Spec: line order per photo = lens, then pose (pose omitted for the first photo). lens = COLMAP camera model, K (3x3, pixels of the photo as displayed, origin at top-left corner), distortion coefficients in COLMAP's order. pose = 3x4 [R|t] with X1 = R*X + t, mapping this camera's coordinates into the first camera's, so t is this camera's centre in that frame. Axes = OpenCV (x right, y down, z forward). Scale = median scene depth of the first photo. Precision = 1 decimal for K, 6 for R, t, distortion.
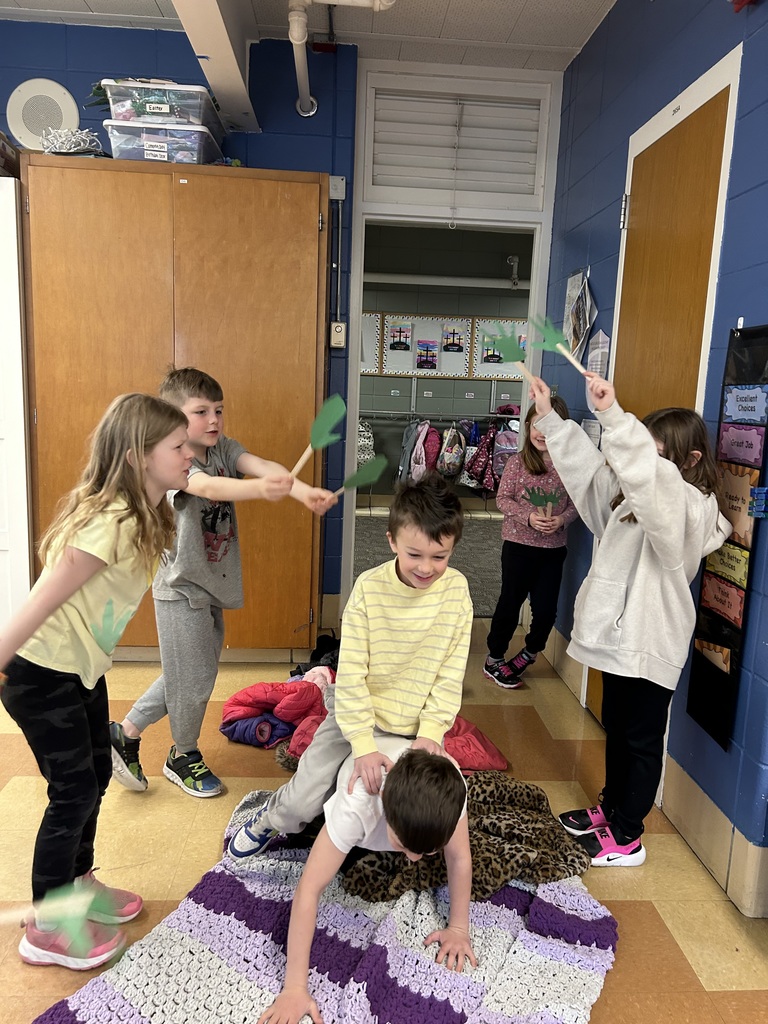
lens RADIAL K [[764.8, 0, 386.8], [0, 764.8, 520.9], [0, 0, 1]] dist [0.044134, -0.051385]
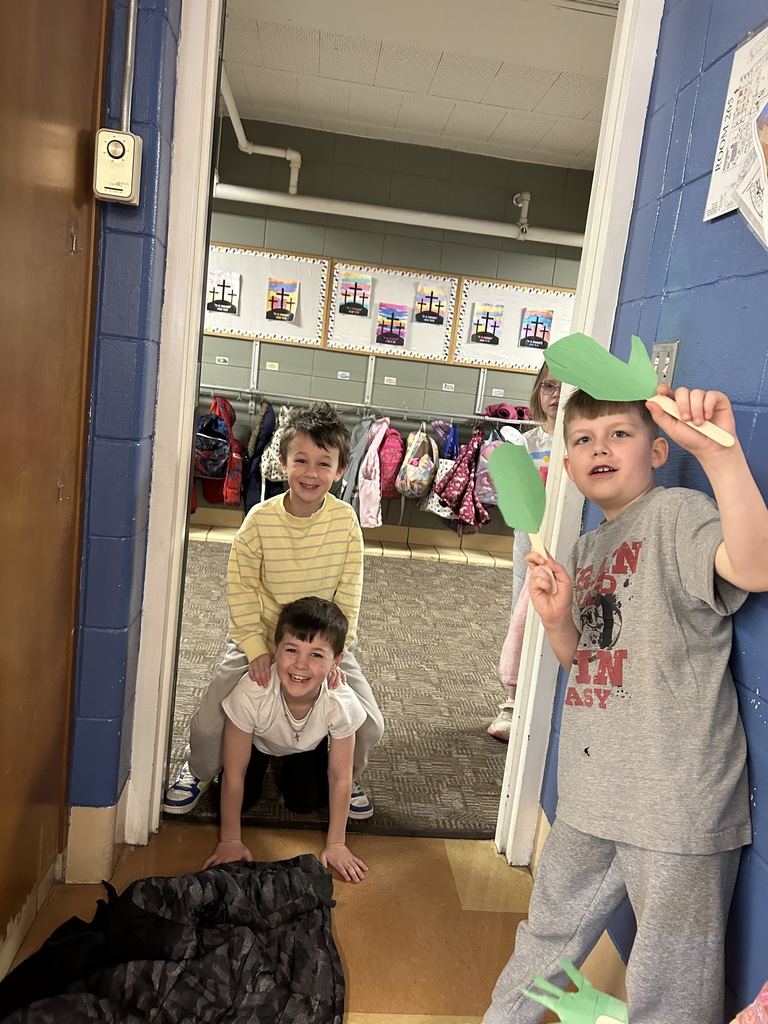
lens RADIAL K [[764.8, 0, 393.1], [0, 764.8, 521.7], [0, 0, 1]] dist [0.044134, -0.051385]
pose [[0.996692, 0.065588, 0.047984, 0.073254], [-0.065700, 0.997839, 0.000772, -0.086124], [-0.047830, -0.003922, 0.998848, 0.687555]]
